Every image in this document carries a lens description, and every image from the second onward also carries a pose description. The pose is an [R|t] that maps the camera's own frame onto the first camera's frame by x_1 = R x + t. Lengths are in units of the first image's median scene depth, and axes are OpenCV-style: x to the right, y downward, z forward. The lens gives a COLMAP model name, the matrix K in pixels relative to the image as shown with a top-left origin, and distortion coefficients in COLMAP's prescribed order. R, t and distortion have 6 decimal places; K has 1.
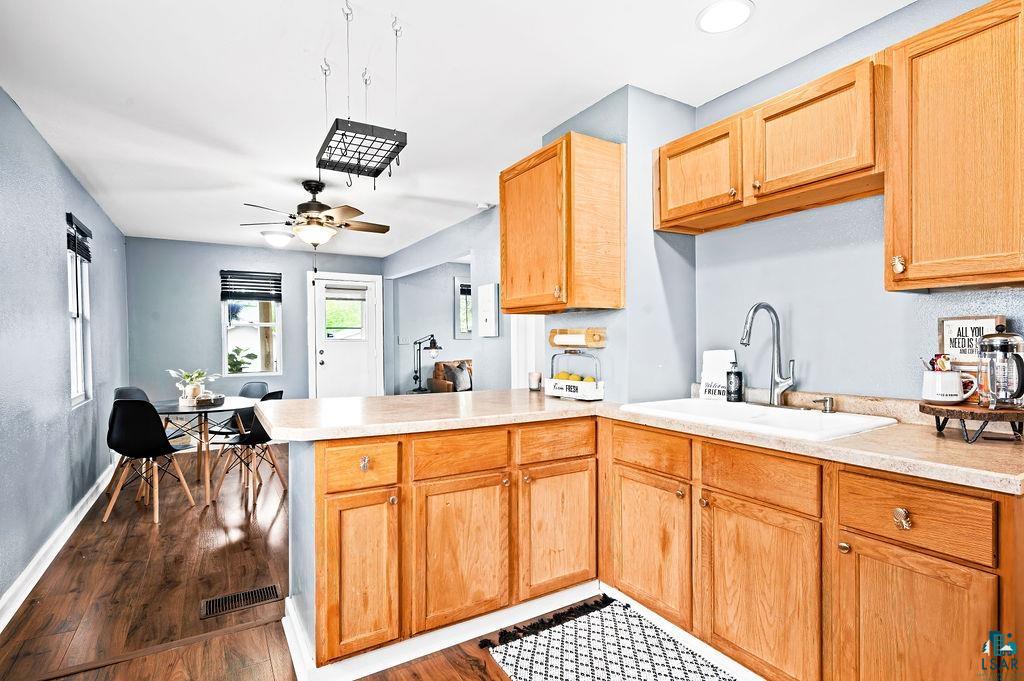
lens RADIAL K [[498.6, 0, 512.0], [0, 498.6, 340.5], [0, 0, 1]] dist [-0.000528, 0.000125]
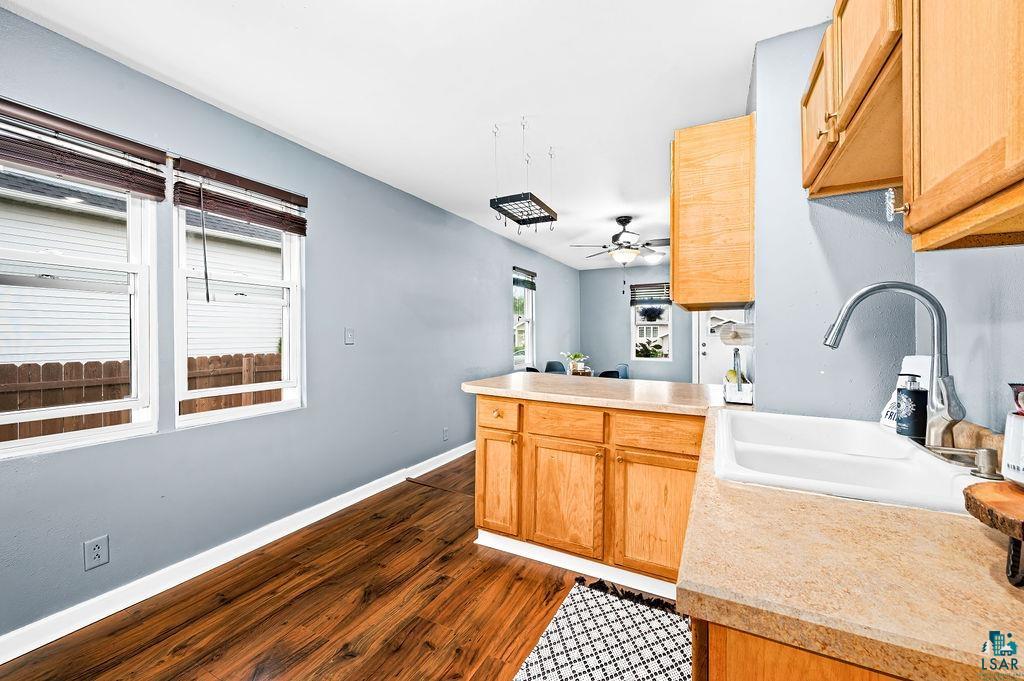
lens RADIAL K [[407.6, 0, 511.0], [0, 407.6, 333.4], [0, 0, 1]] dist [0.000348, -0.000024]
pose [[0.518278, 0.006380, -0.855189, 0.687542], [-0.008249, 0.999963, 0.002460, -0.007182], [0.855173, 0.005780, 0.518311, 0.305578]]
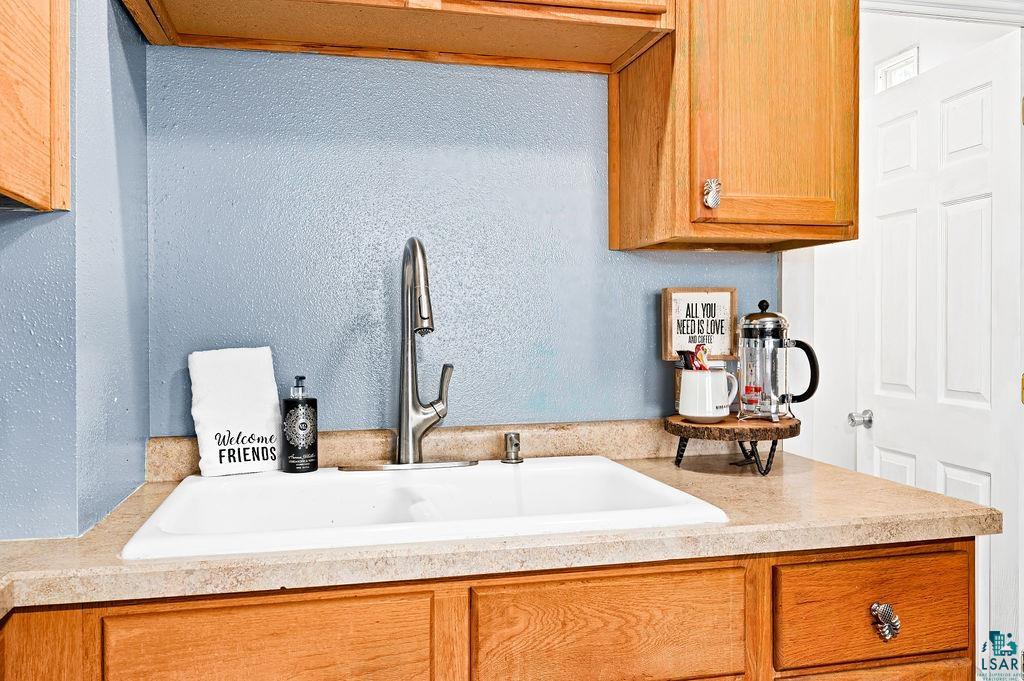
lens RADIAL K [[826.5, 0, 511.9], [0, 826.5, 335.8], [0, 0, 1]] dist [-0.005464, -0.002012]
pose [[0.317669, -0.006414, 0.948180, -0.170632], [0.007203, 0.999965, 0.004351, 0.007720], [-0.948174, 0.005447, 0.317704, 0.662857]]
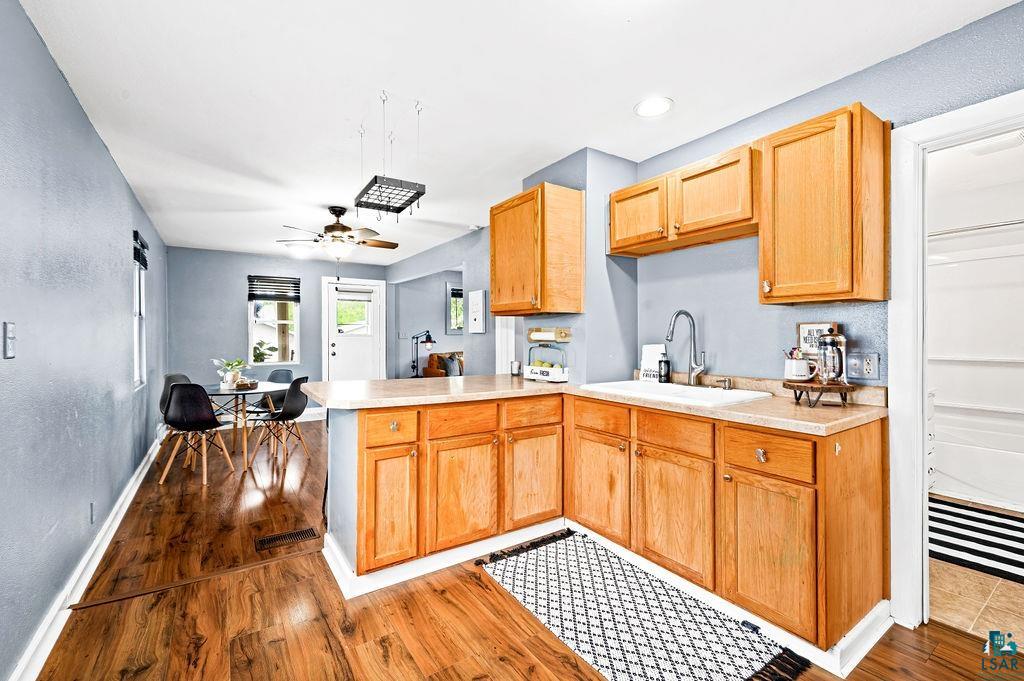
lens RADIAL K [[436.9, 0, 513.0], [0, 436.9, 330.2], [0, 0, 1]] dist [0.000795, -0.000025]
pose [[0.998830, 0.005517, 0.048048, -0.022578], [-0.004912, 0.999907, -0.012691, -0.002683], [-0.048113, 0.012440, 0.998764, -0.179132]]
